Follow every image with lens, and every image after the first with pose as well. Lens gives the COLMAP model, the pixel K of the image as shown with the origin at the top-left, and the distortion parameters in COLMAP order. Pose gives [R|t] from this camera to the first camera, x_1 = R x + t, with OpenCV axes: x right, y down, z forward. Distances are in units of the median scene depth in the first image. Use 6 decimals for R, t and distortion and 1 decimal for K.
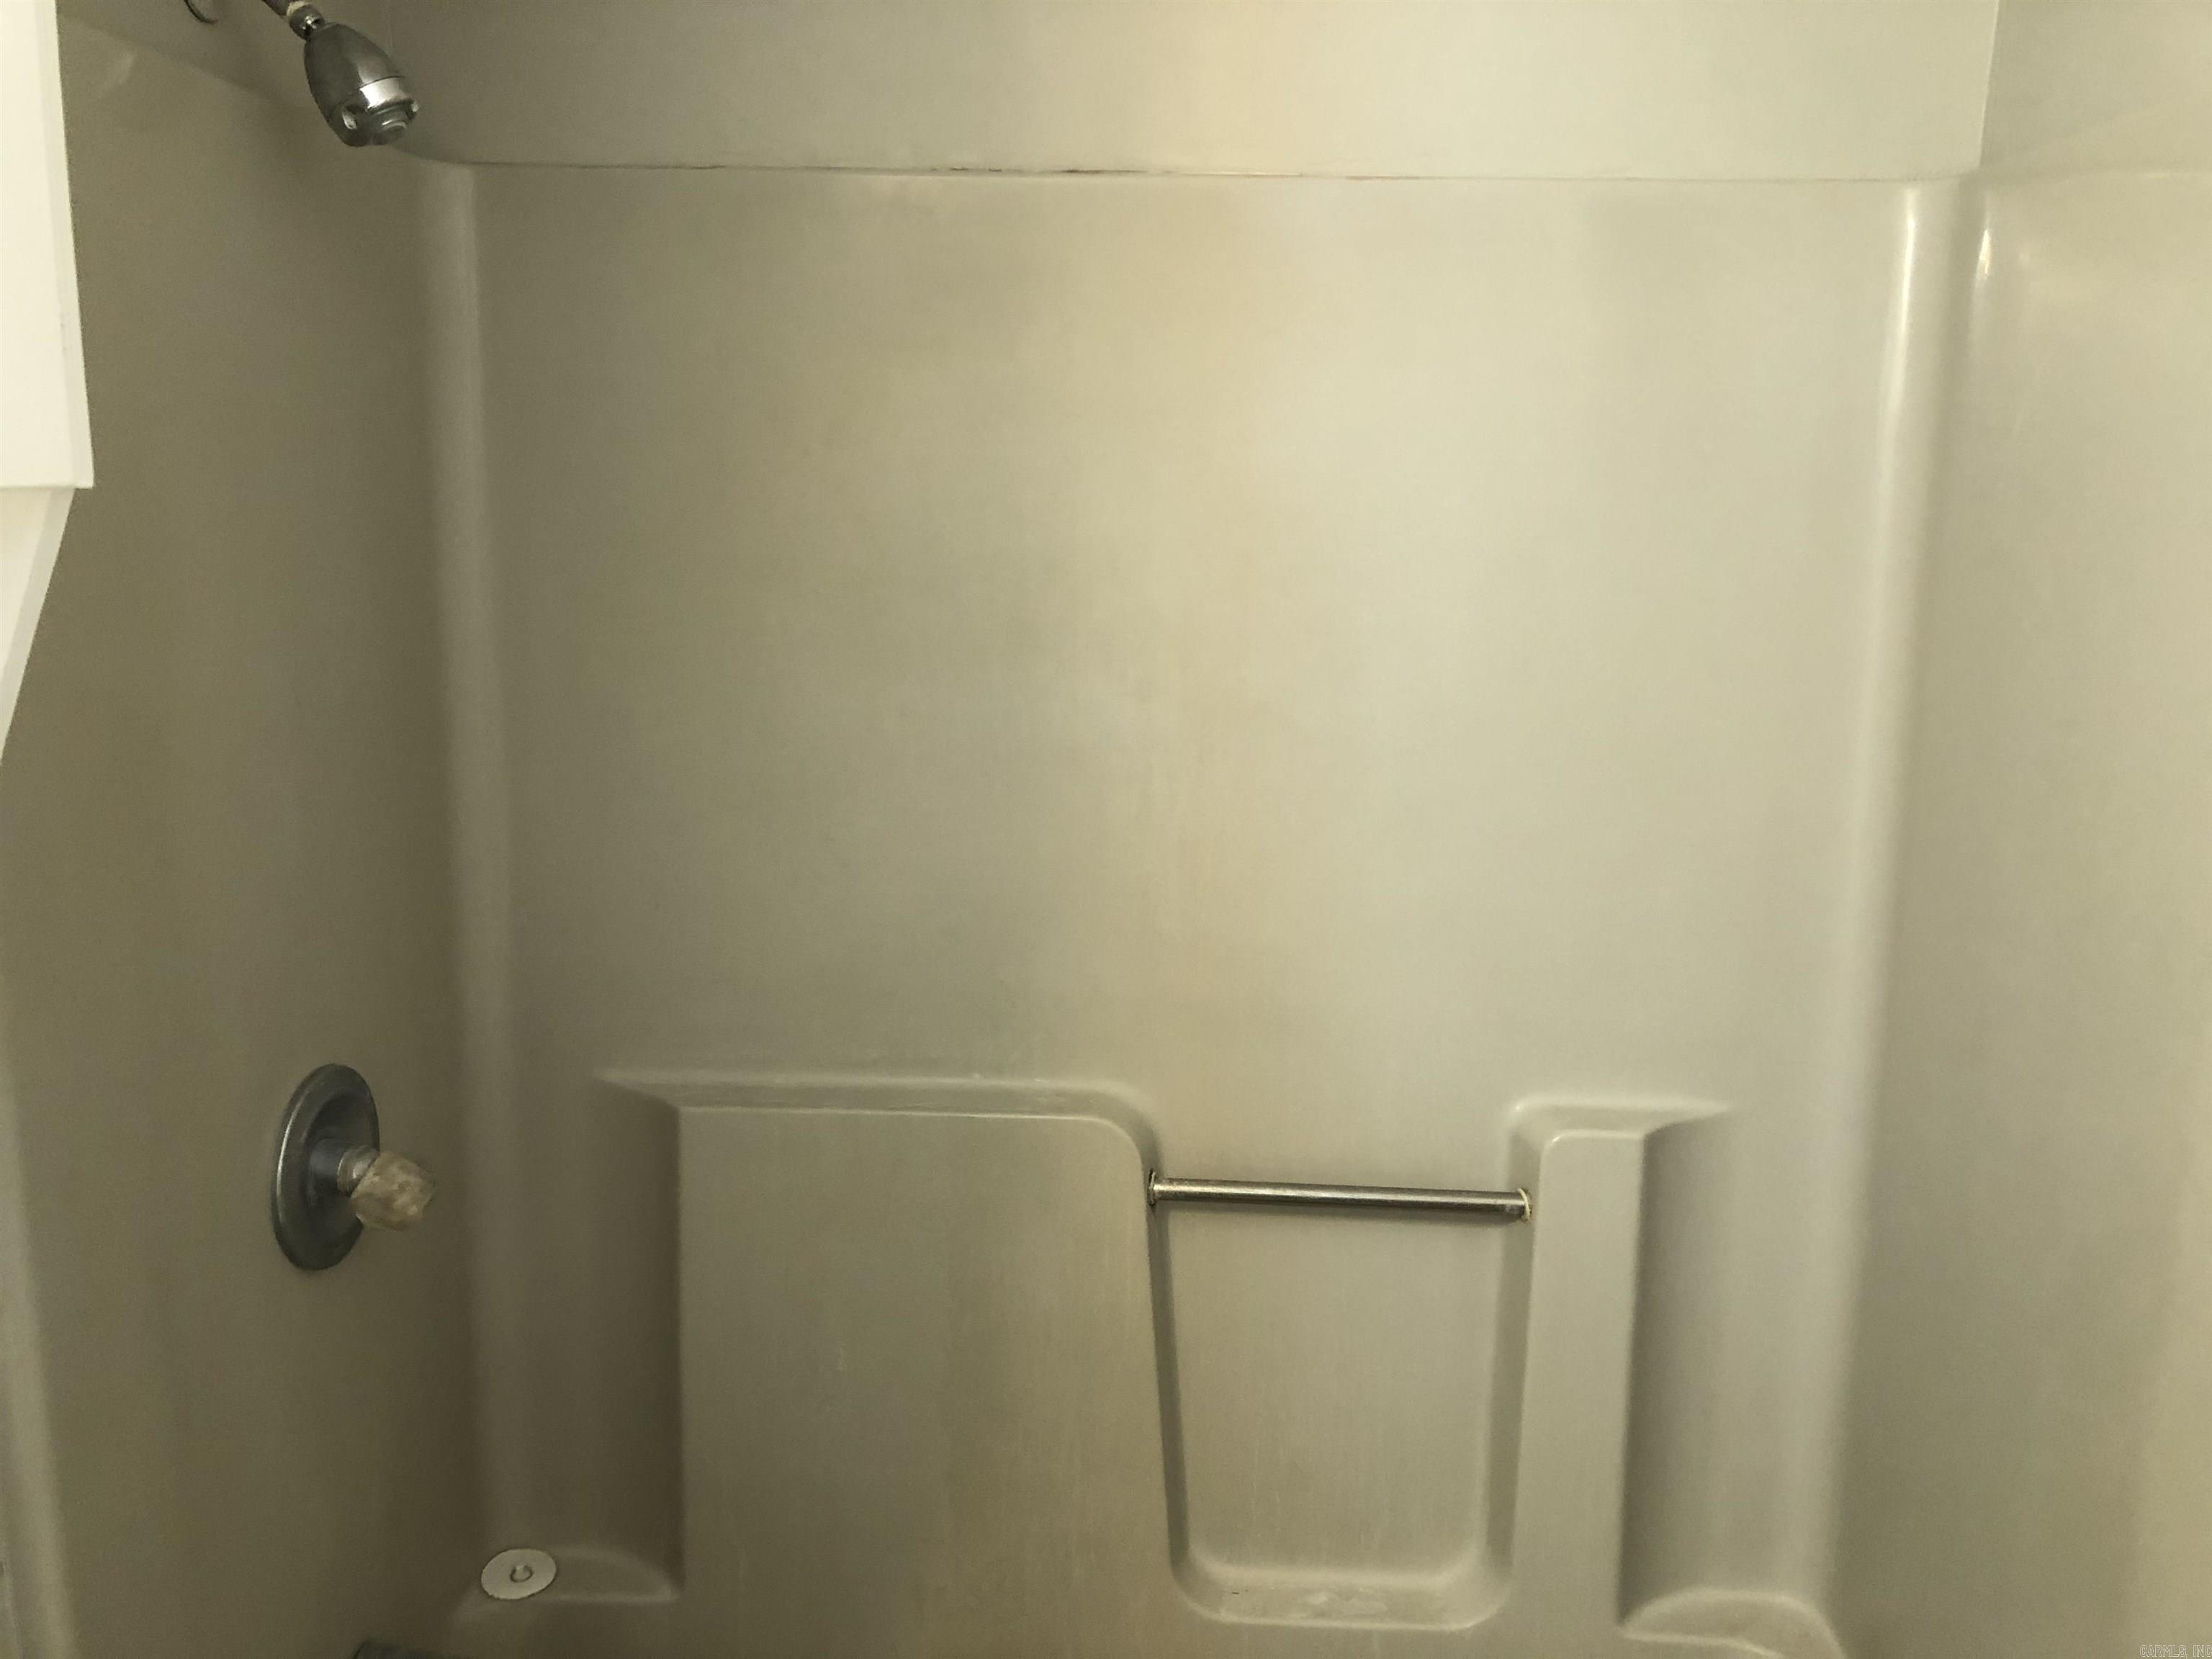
lens RADIAL K [[1844.1, 0, 1098.7], [0, 1844.1, 820.8], [0, 0, 1]] dist [0.037965, -0.017168]
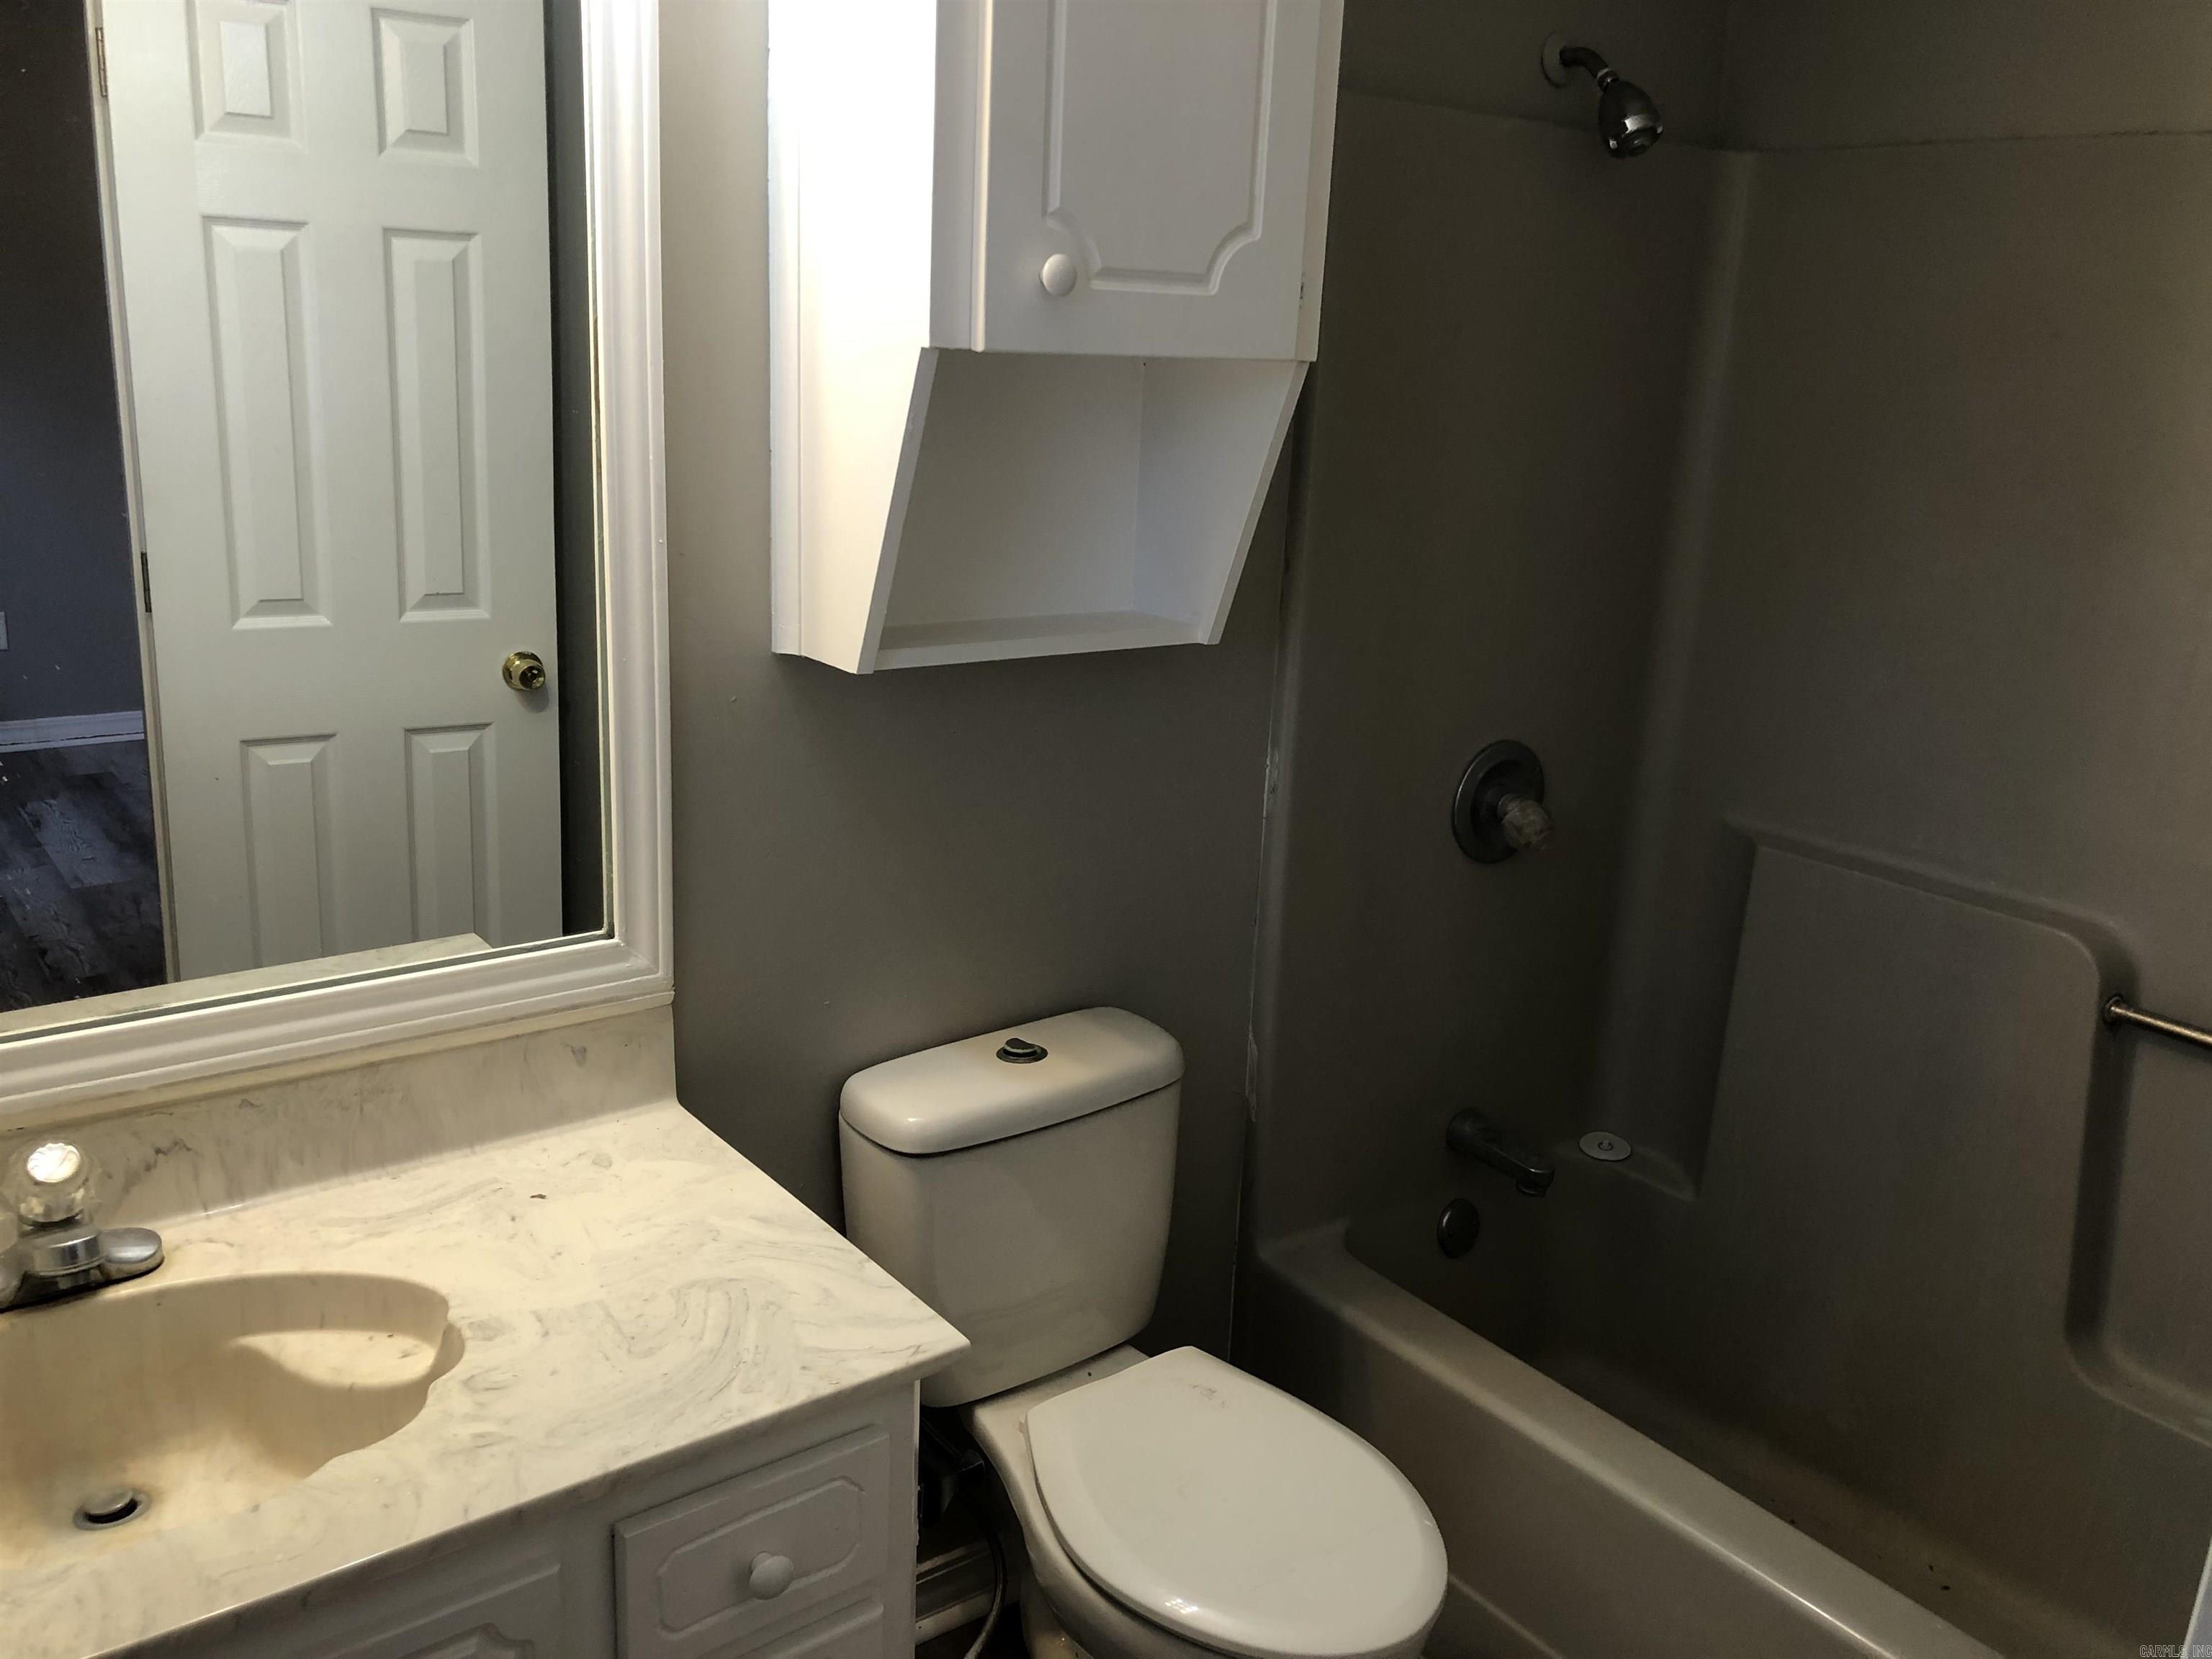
lens RADIAL K [[1844.1, 0, 1111.5], [0, 1844.1, 826.3], [0, 0, 1]] dist [0.037965, -0.017168]
pose [[0.646892, 0.226332, -0.728220, 0.458244], [-0.187770, 0.972814, 0.135553, 0.045701], [0.739103, 0.049050, 0.671805, -0.272473]]
